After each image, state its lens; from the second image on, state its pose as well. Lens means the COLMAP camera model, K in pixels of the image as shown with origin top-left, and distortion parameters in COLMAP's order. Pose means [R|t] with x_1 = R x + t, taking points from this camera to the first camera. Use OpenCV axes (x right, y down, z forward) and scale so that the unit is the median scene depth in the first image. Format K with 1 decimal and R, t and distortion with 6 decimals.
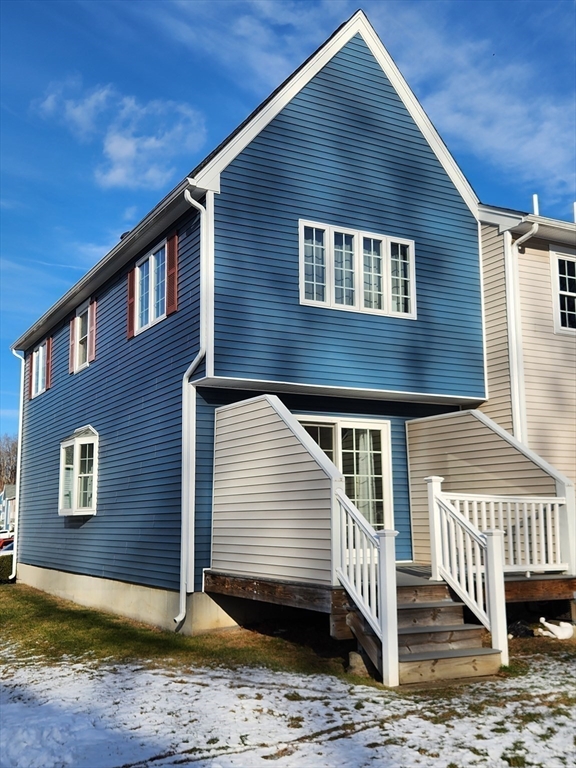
lens RADIAL K [[808.6, 0, 288.0], [0, 808.6, 384.0], [0, 0, 1]] dist [0.083324, 0.002578]
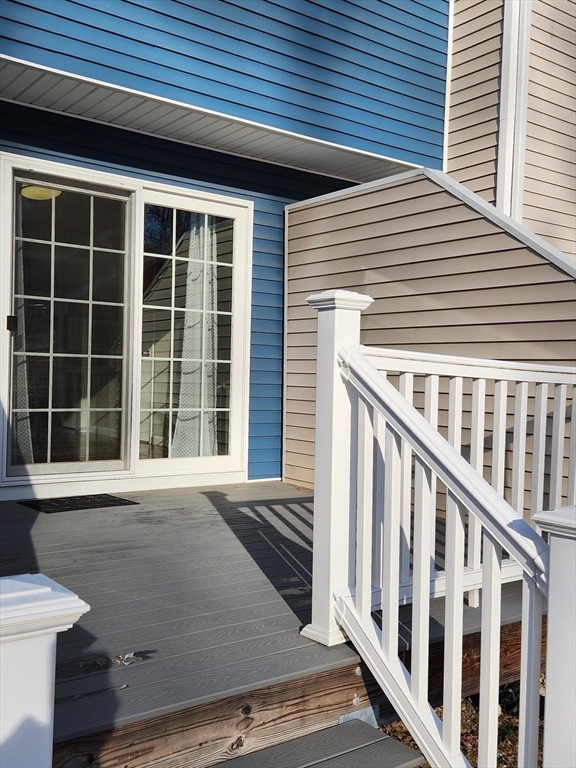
lens RADIAL K [[773.4, 0, 288.0], [0, 773.4, 384.0], [0, 0, 1]] dist [-0.002473, -0.002599]
pose [[0.991415, 0.034109, 0.126226, 0.095873], [-0.055894, 0.983281, 0.173305, 0.075351], [-0.118205, -0.178873, 0.976746, 0.547477]]
